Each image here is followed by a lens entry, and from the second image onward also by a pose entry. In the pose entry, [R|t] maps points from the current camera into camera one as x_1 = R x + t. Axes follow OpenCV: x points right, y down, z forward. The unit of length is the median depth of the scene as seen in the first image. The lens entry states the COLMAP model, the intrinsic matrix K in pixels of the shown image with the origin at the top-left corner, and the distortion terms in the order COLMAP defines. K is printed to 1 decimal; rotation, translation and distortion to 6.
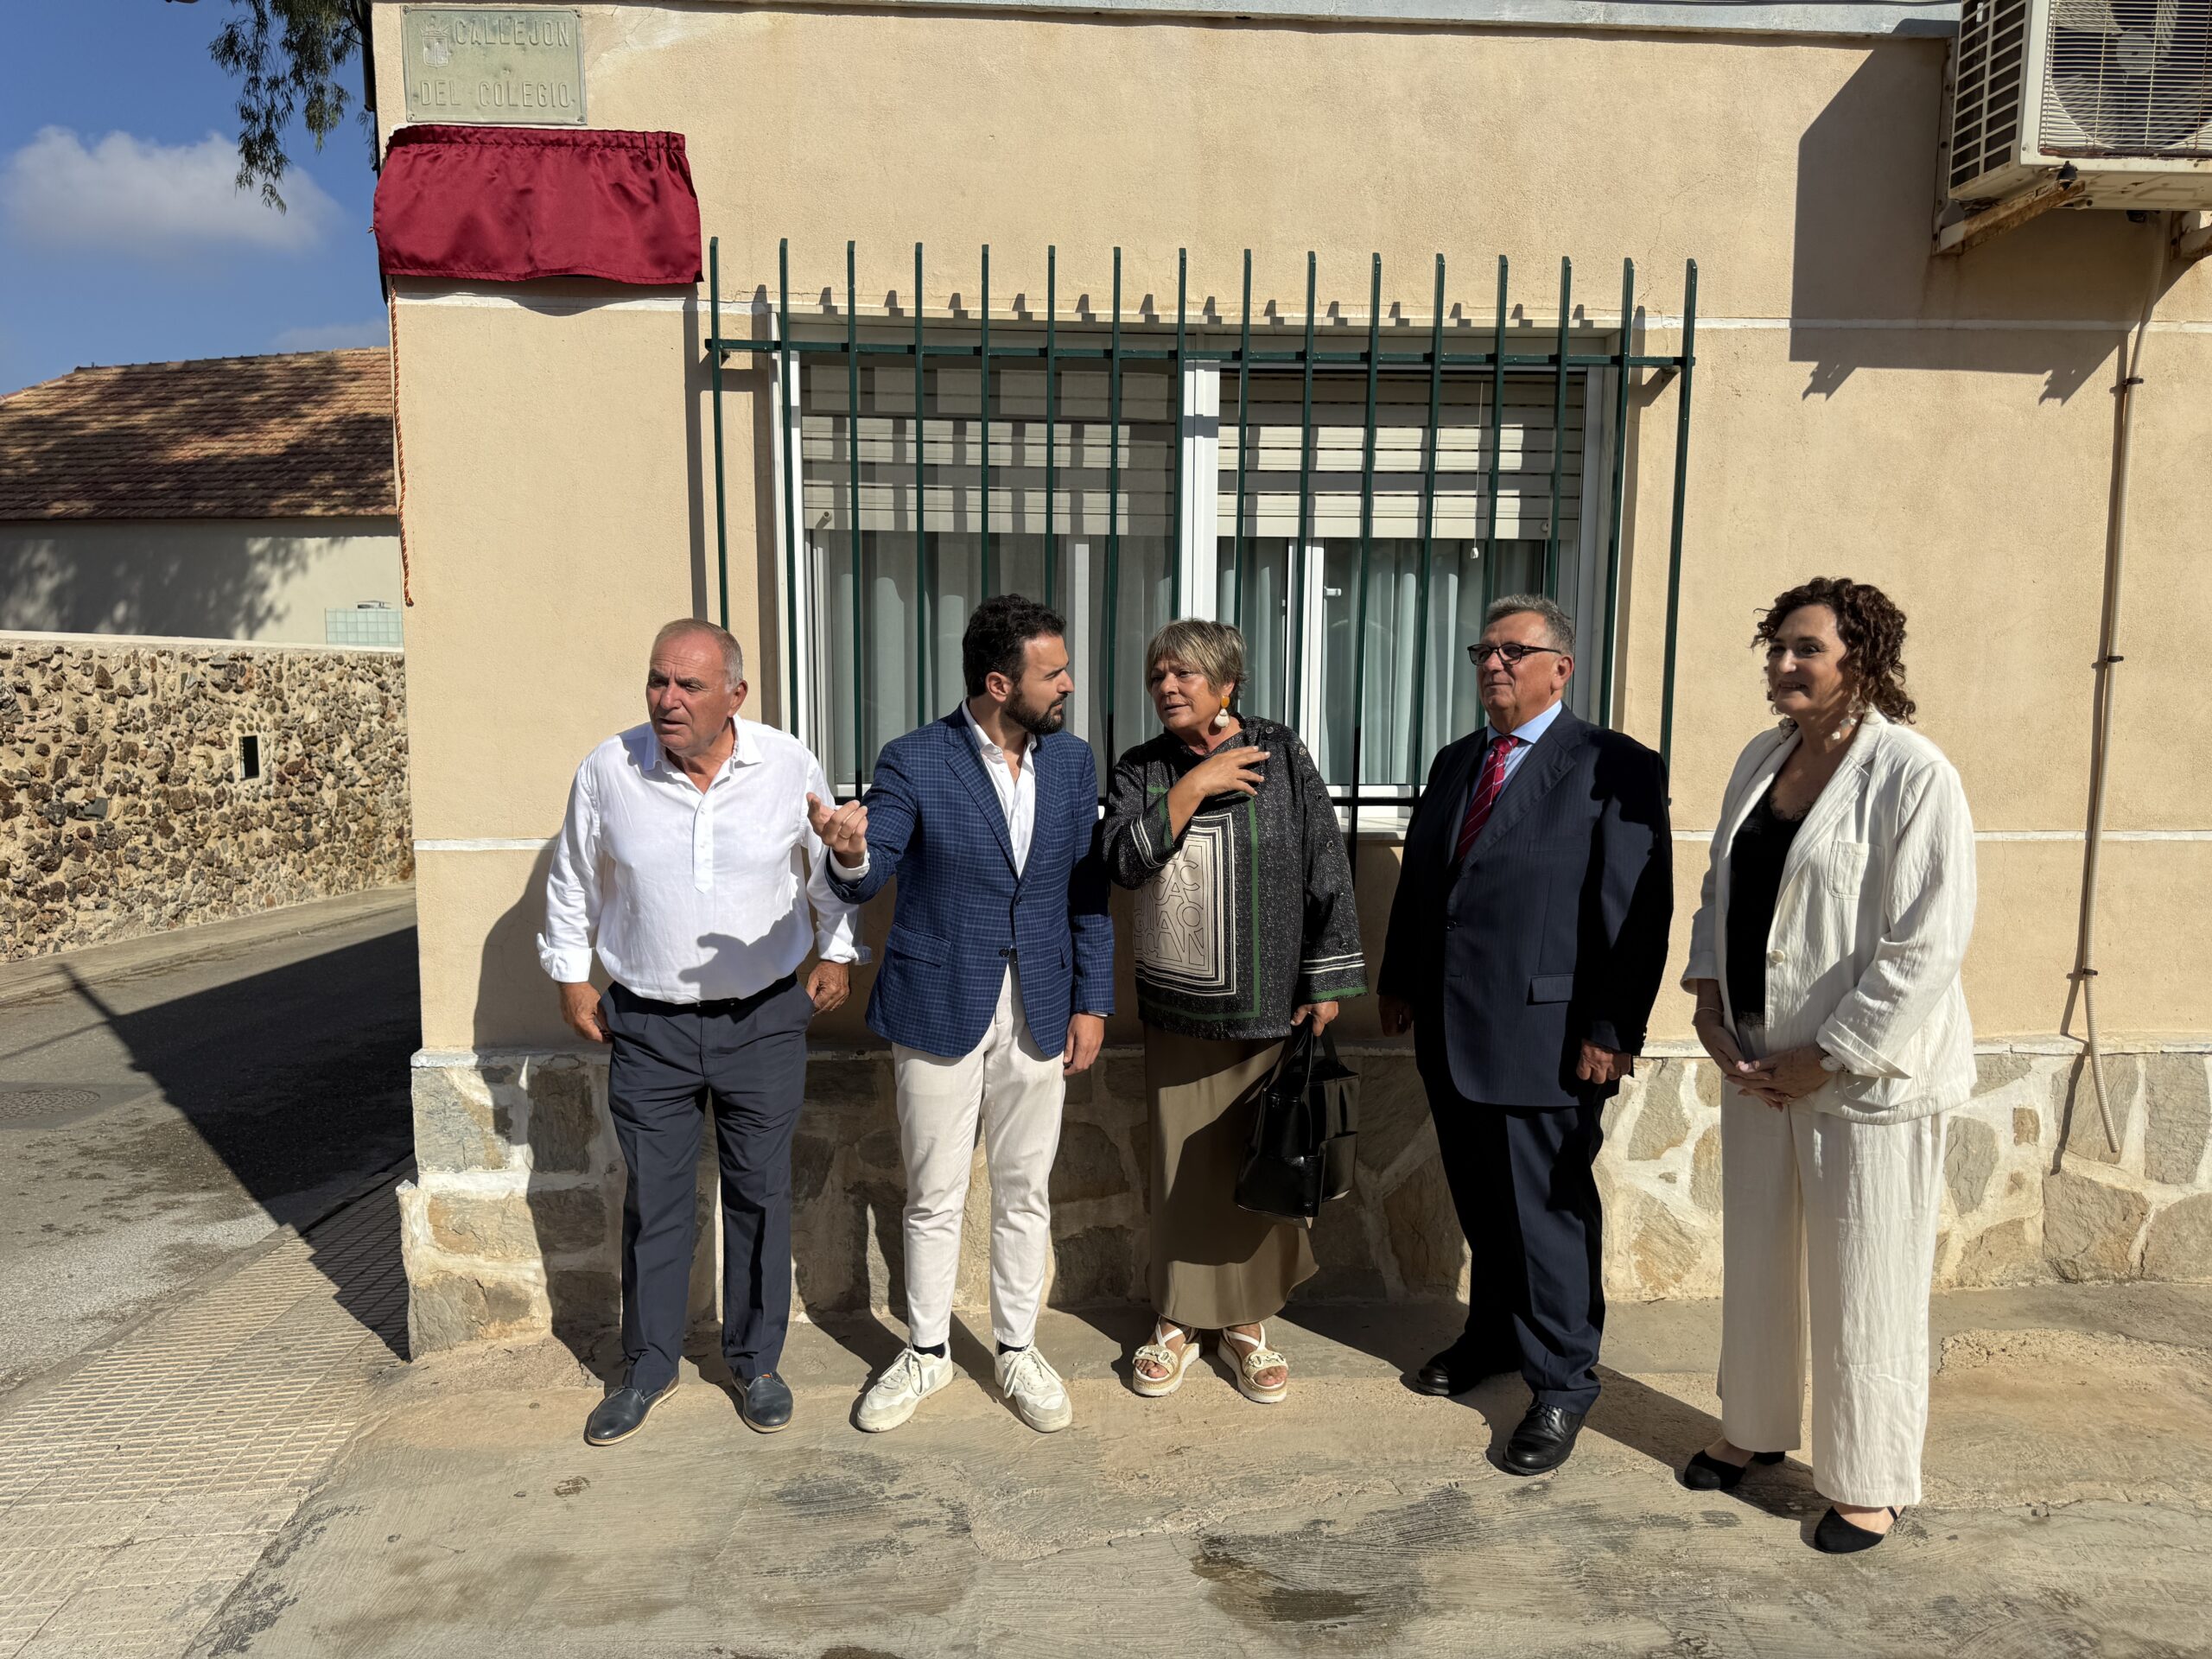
lens RADIAL K [[1571.8, 0, 1089.3], [0, 1571.8, 848.5], [0, 0, 1]] dist [0.019879, -0.018512]
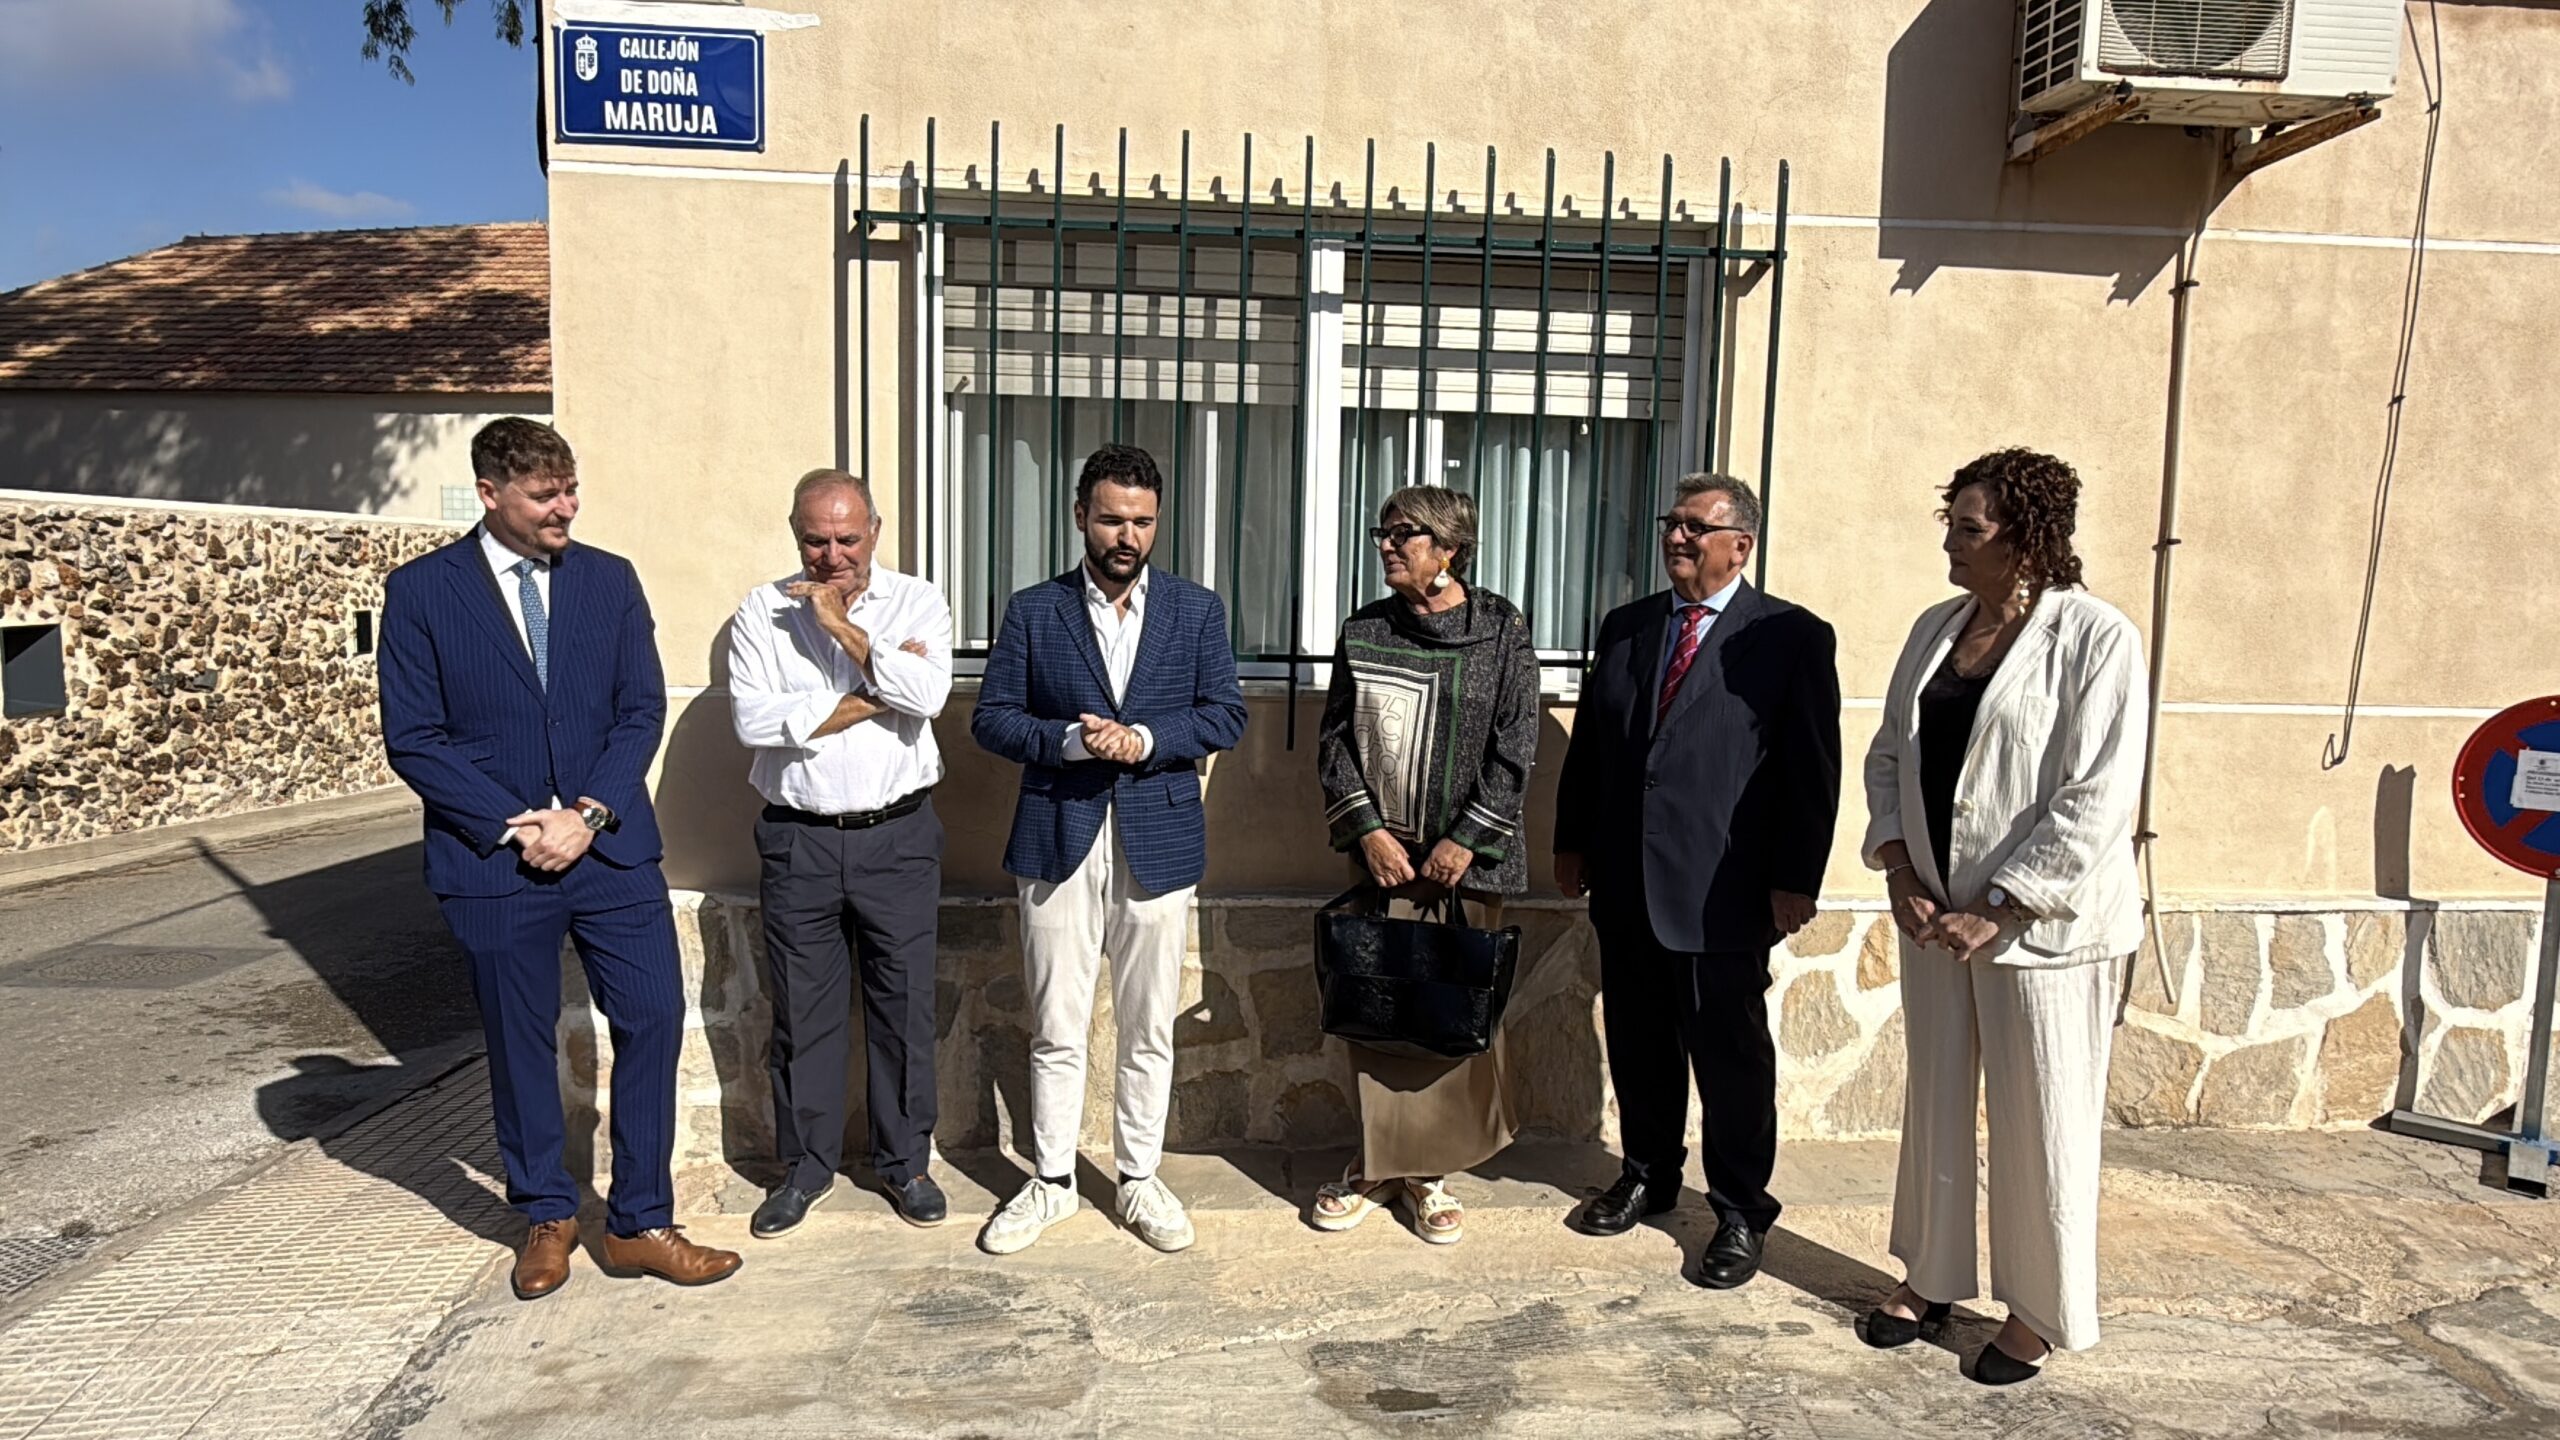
lens RADIAL K [[1595.4, 0, 1270.9], [0, 1595.4, 722.9], [0, 0, 1]] dist [-0.000352, 0.005297]
pose [[0.999292, 0.013767, 0.035005, 0.001000], [-0.013215, 0.999786, -0.015929, 0.029457], [-0.035217, 0.015455, 0.999260, -0.061711]]
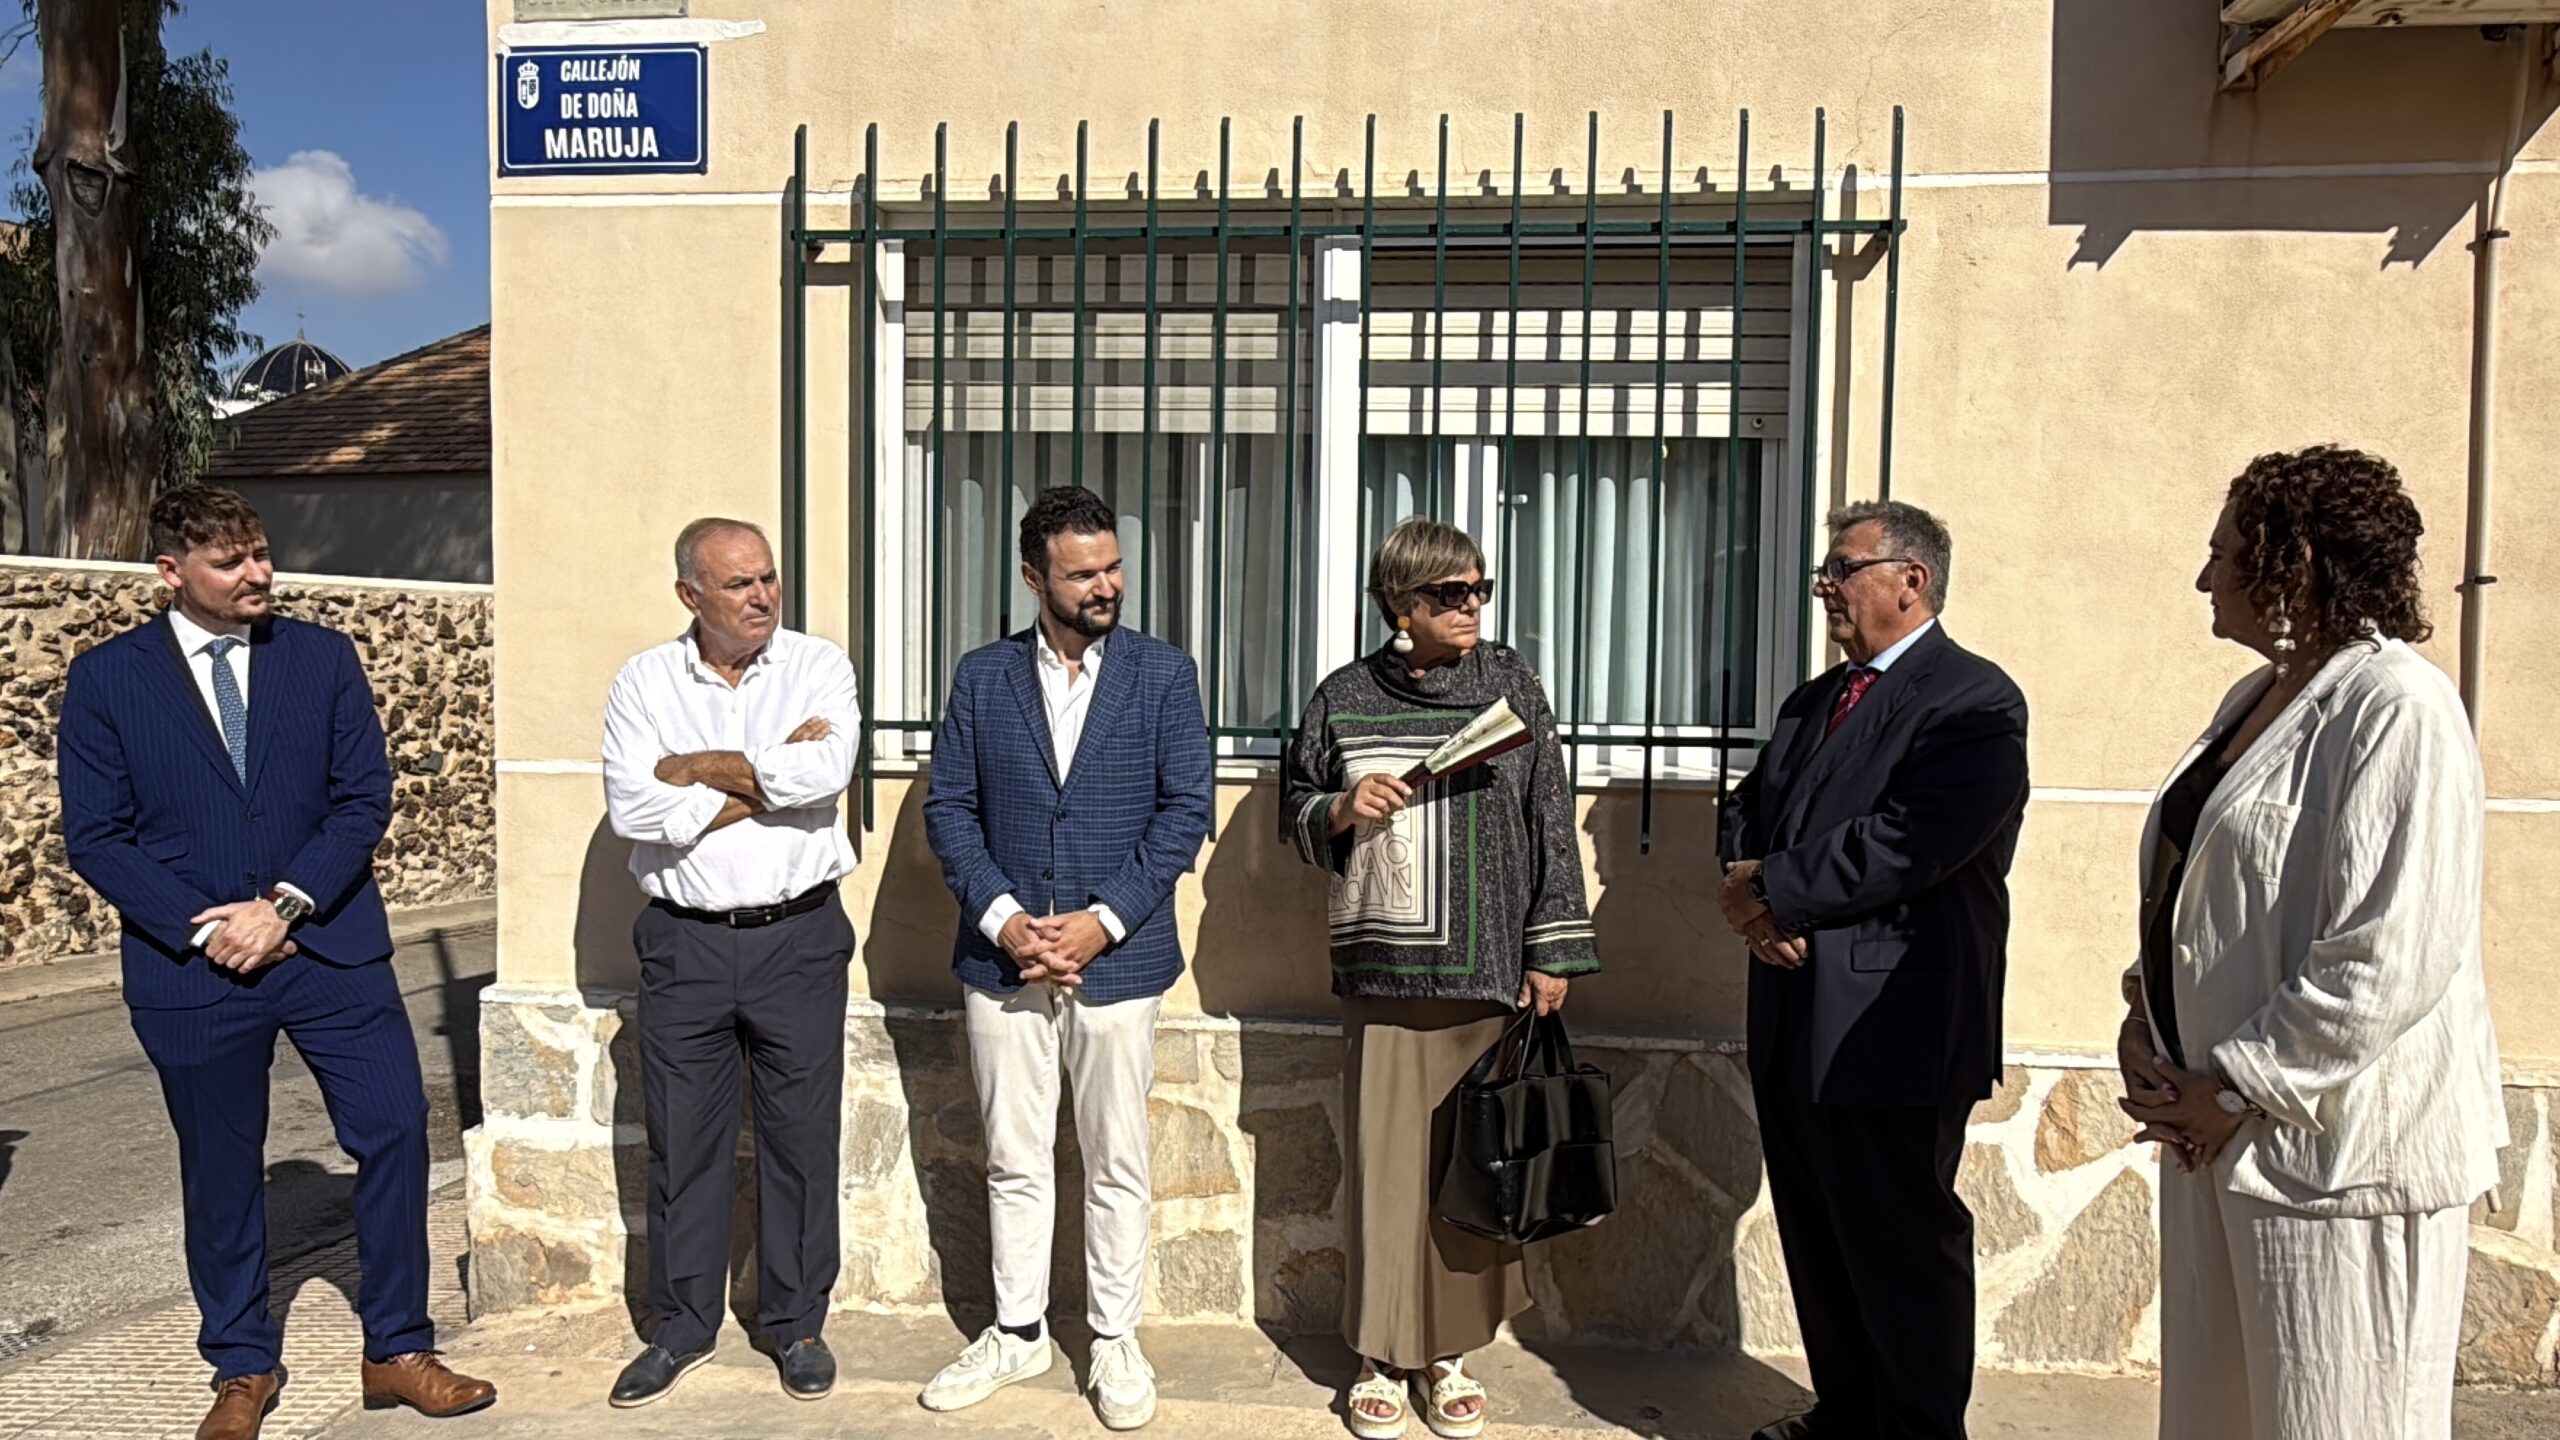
lens RADIAL K [[1826.7, 0, 1273.0], [0, 1826.7, 726.4], [0, 0, 1]] dist [-0.005553, 0.014898]
pose [[0.984859, 0.017754, -0.172446, 0.218883], [-0.029313, 0.997473, -0.064714, 0.031390], [0.170861, 0.068789, 0.982891, 0.000655]]
